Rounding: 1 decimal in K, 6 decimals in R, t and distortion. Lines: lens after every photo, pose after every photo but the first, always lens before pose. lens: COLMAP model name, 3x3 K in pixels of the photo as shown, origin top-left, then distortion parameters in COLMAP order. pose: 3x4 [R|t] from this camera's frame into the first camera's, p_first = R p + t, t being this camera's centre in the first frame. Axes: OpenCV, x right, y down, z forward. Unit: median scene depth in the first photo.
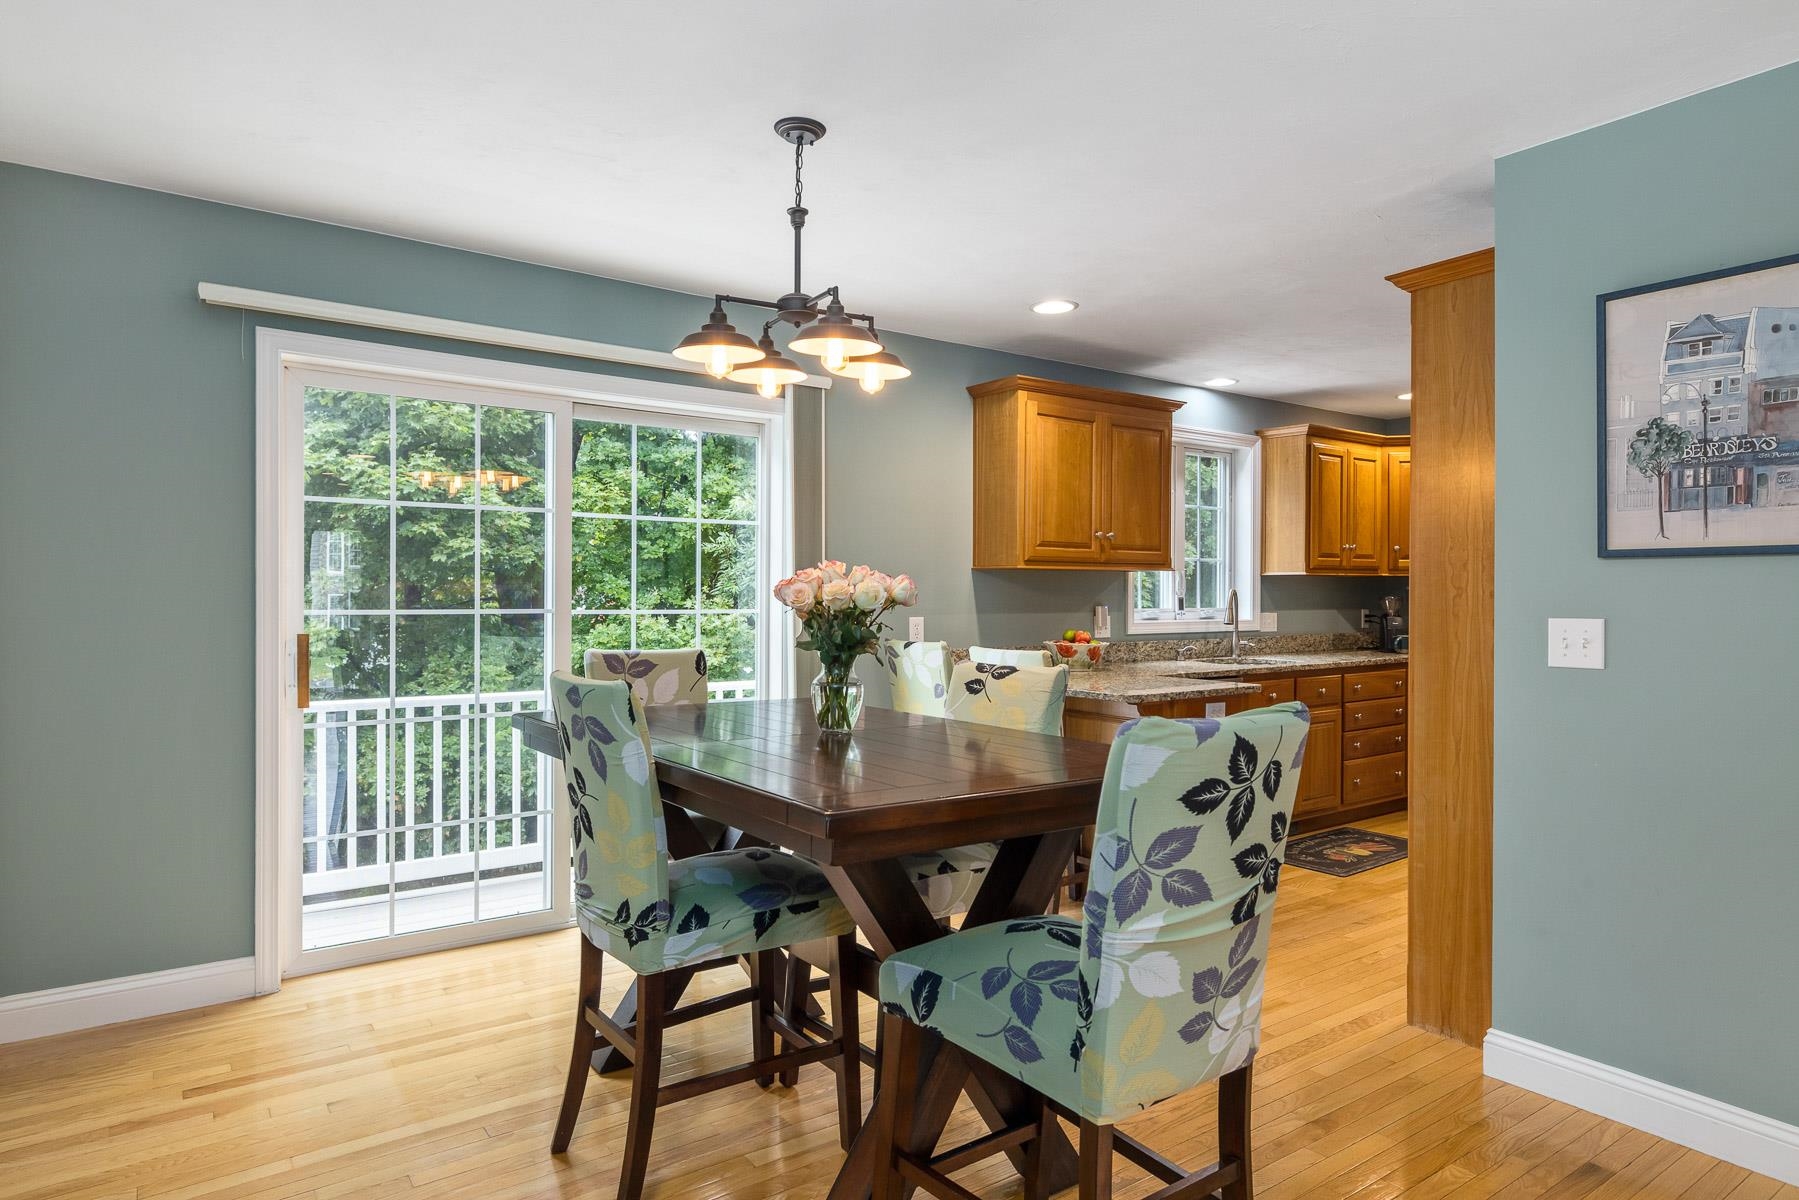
lens RADIAL K [[1042.8, 0, 906.8], [0, 1042.8, 603.9], [0, 0, 1]] dist [0.004728, -0.001615]
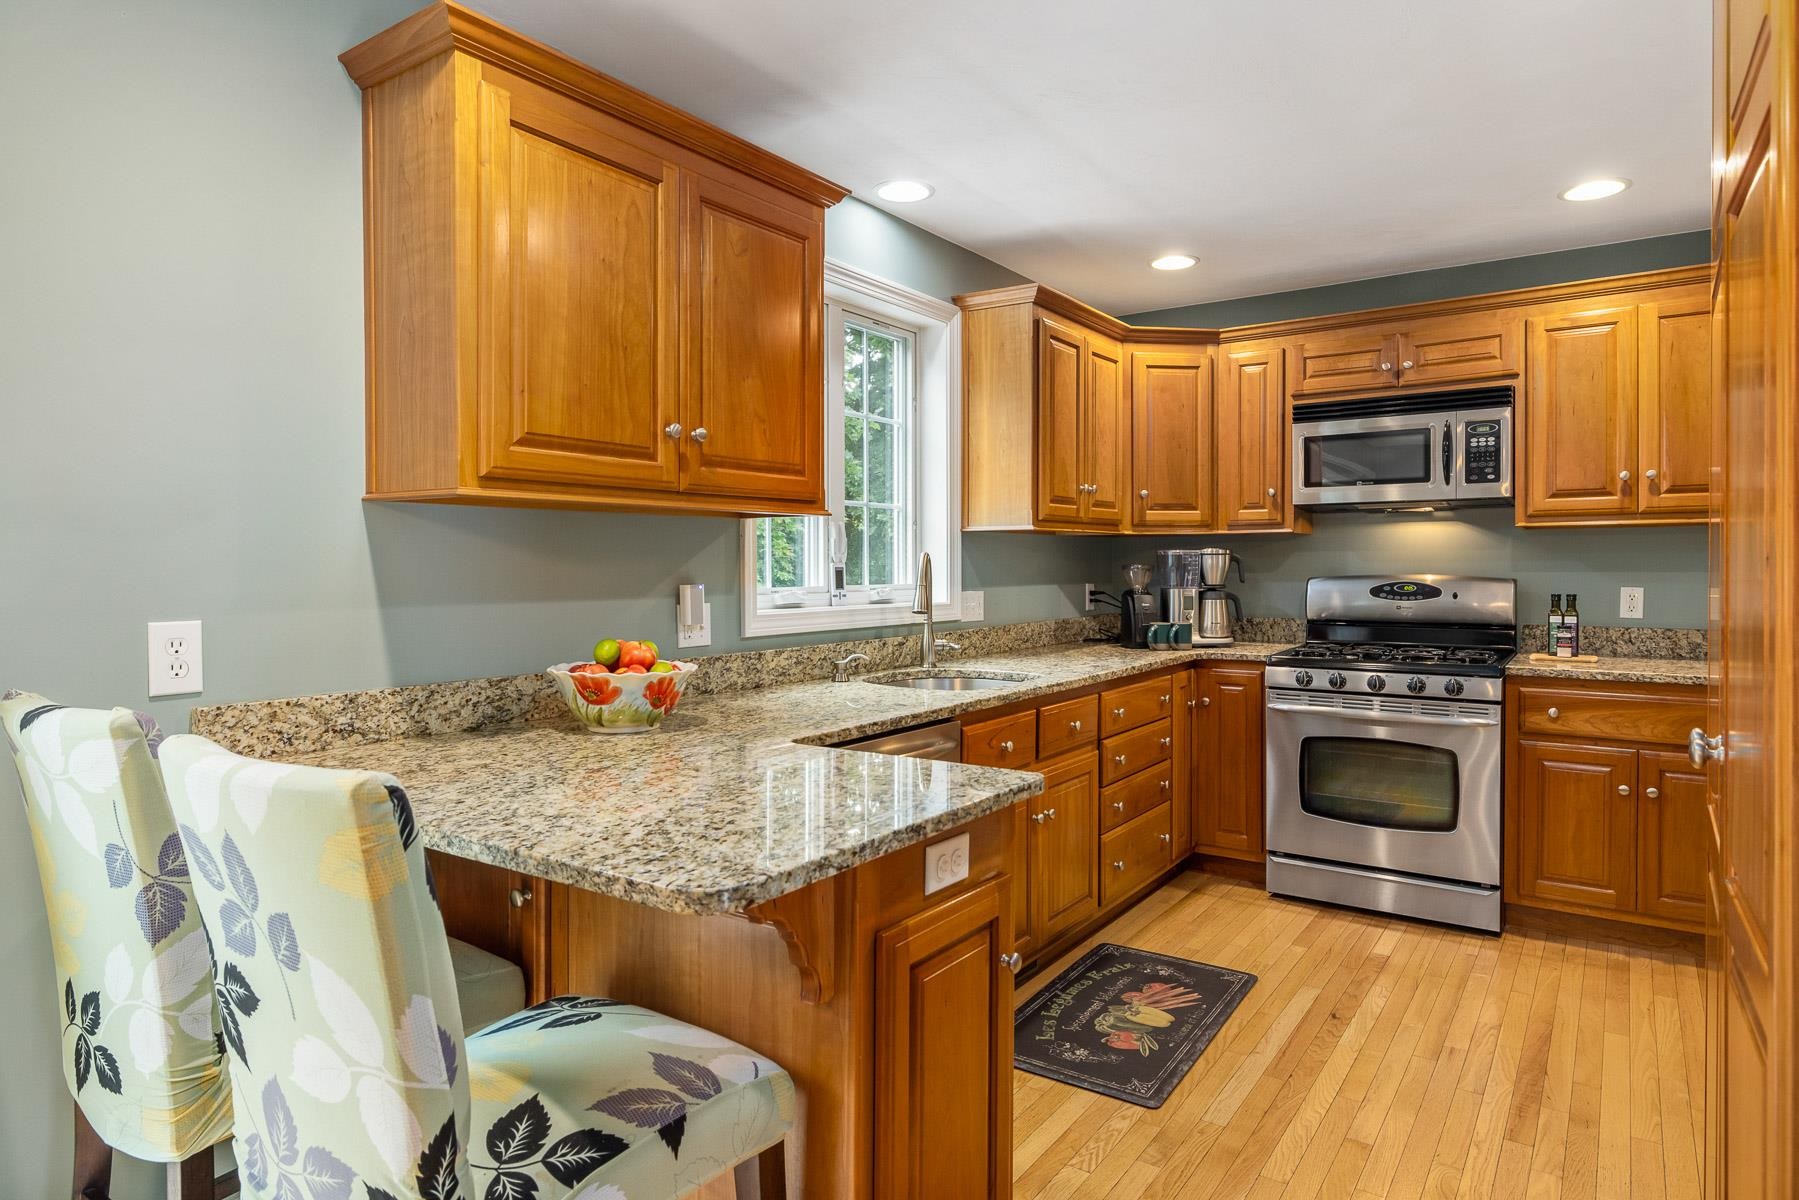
lens RADIAL K [[1042.8, 0, 908.7], [0, 1042.8, 576.5], [0, 0, 1]] dist [0.004728, -0.001615]
pose [[0.942664, -0.006911, 0.333670, 0.117327], [0.006773, 0.999976, 0.001579, -0.001823], [-0.333673, 0.000772, 0.942689, 0.487909]]
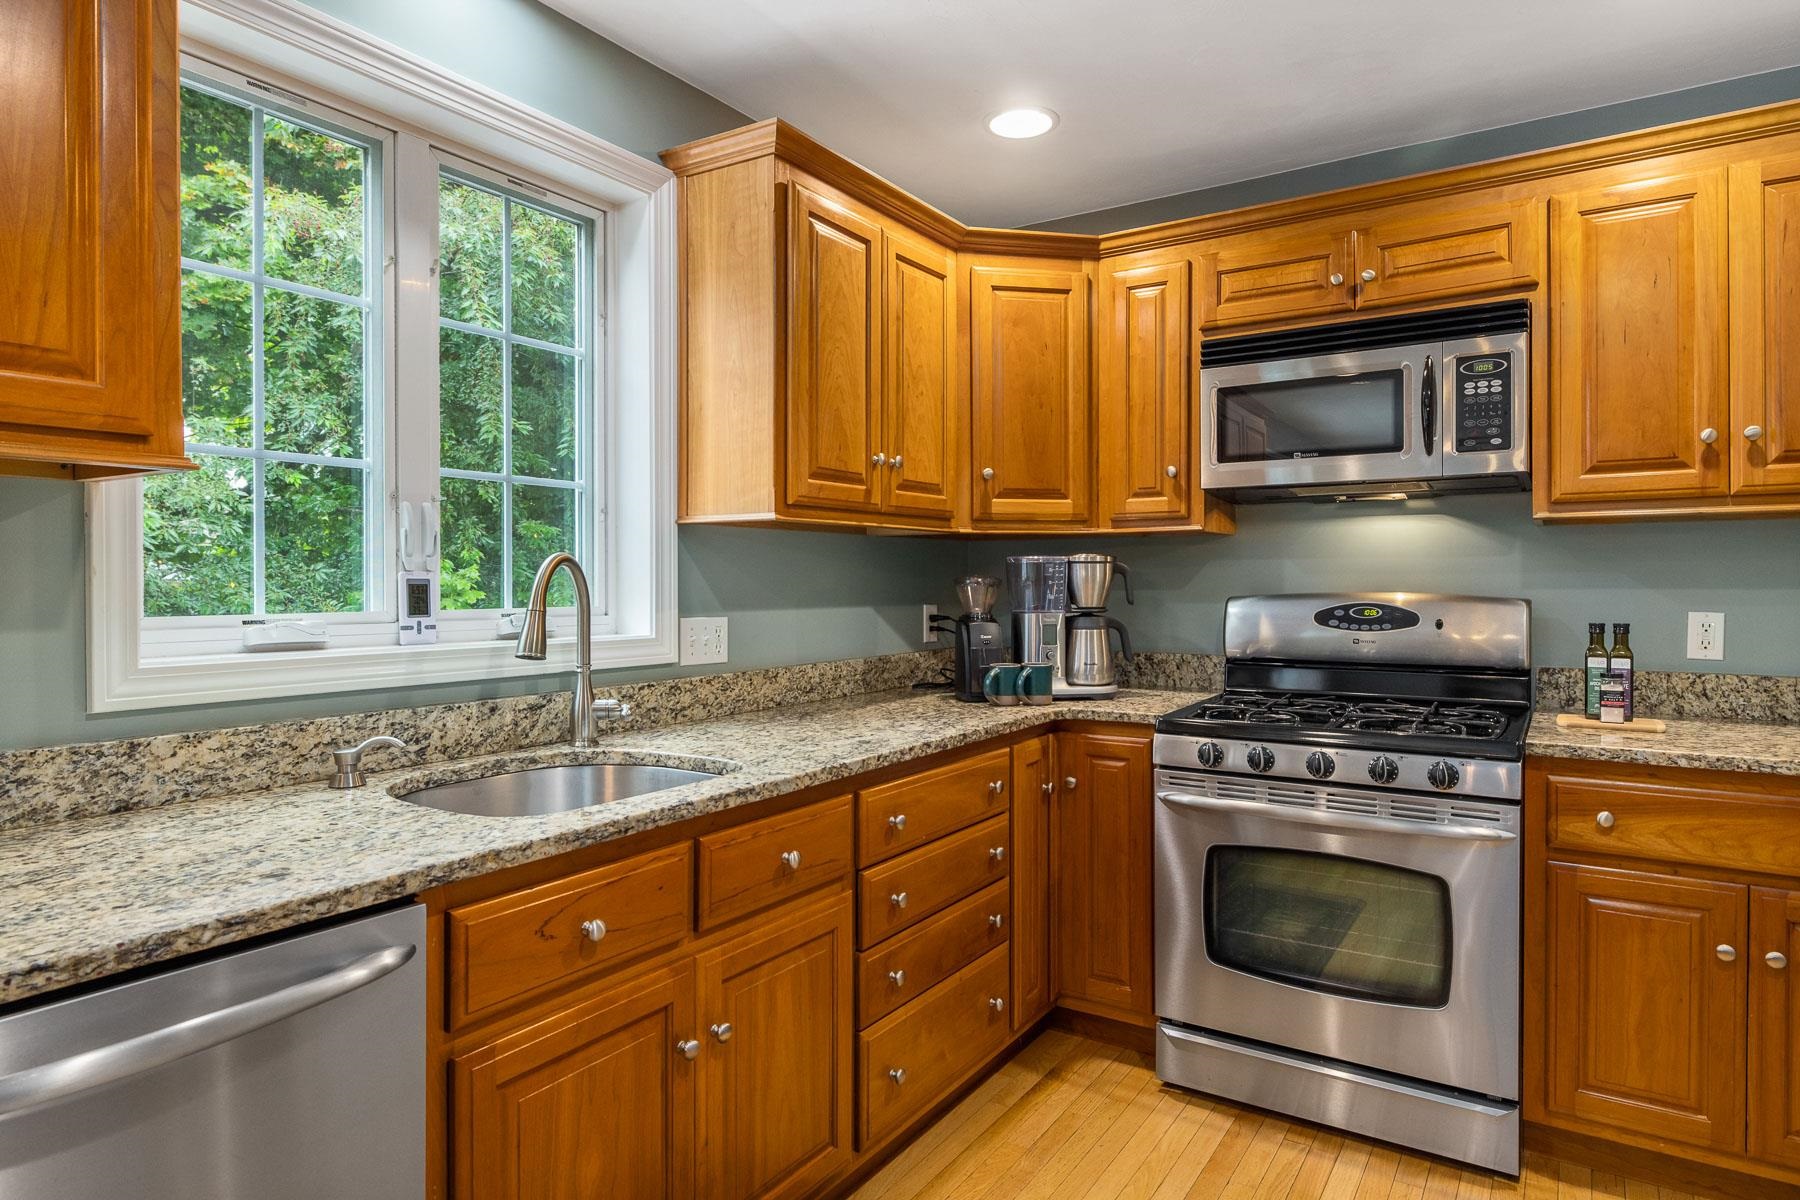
lens RADIAL K [[1043.4, 0, 910.5], [0, 1043.4, 586.5], [0, 0, 1]] dist [0.004728, -0.001615]
pose [[0.931806, -0.002991, 0.362946, 0.318897], [0.005528, 0.999967, -0.005951, -0.000769], [-0.362916, 0.007552, 0.931791, 0.688519]]
